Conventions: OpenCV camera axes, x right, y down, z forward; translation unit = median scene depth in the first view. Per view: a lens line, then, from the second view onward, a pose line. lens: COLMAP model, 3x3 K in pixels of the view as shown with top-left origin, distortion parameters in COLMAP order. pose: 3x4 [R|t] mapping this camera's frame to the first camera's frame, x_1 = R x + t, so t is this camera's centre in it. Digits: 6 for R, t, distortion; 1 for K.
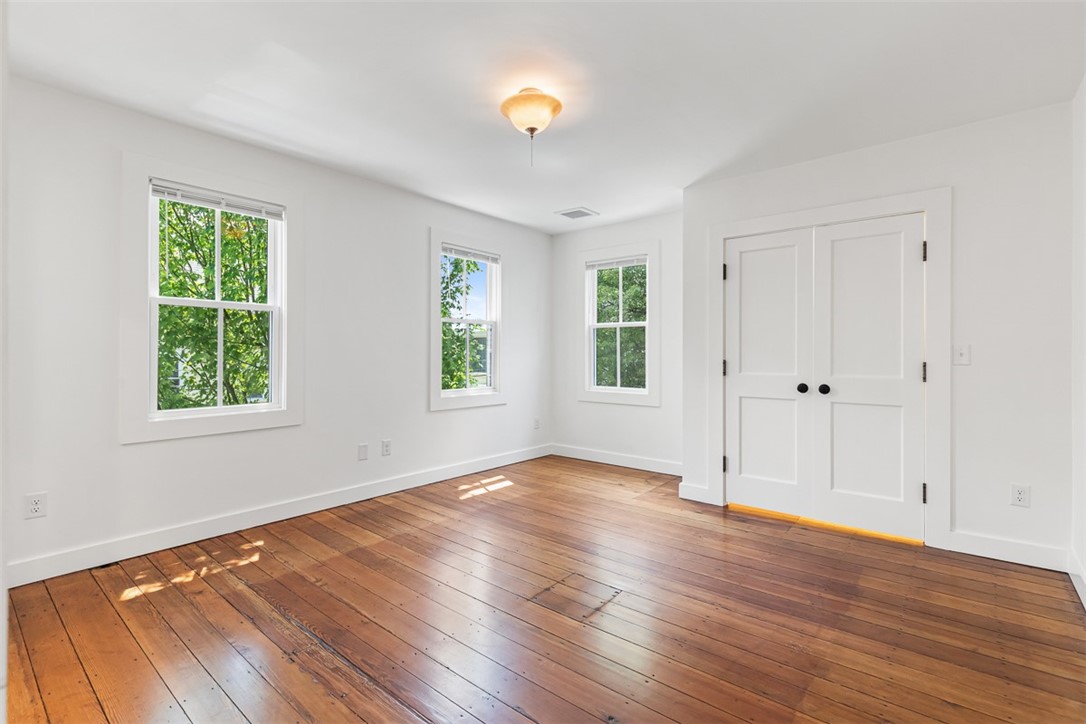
lens RADIAL K [[494.2, 0, 546.1], [0, 494.2, 351.5], [0, 0, 1]] dist [0.004666, -0.001354]
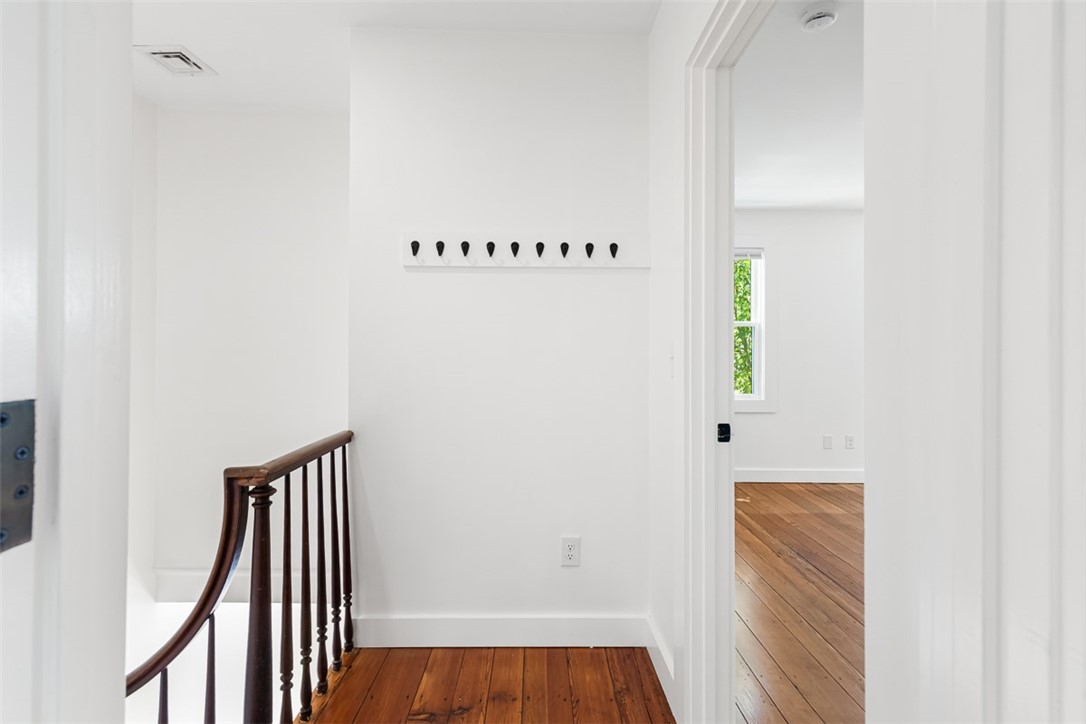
lens RADIAL K [[494.2, 0, 543.5], [0, 494.2, 356.0], [0, 0, 1]] dist [0.004666, -0.001354]
pose [[0.640634, -0.005519, -0.767827, 0.142108], [0.003848, 0.999985, -0.003977, 0.002258], [0.767837, -0.000407, 0.640645, -0.379818]]
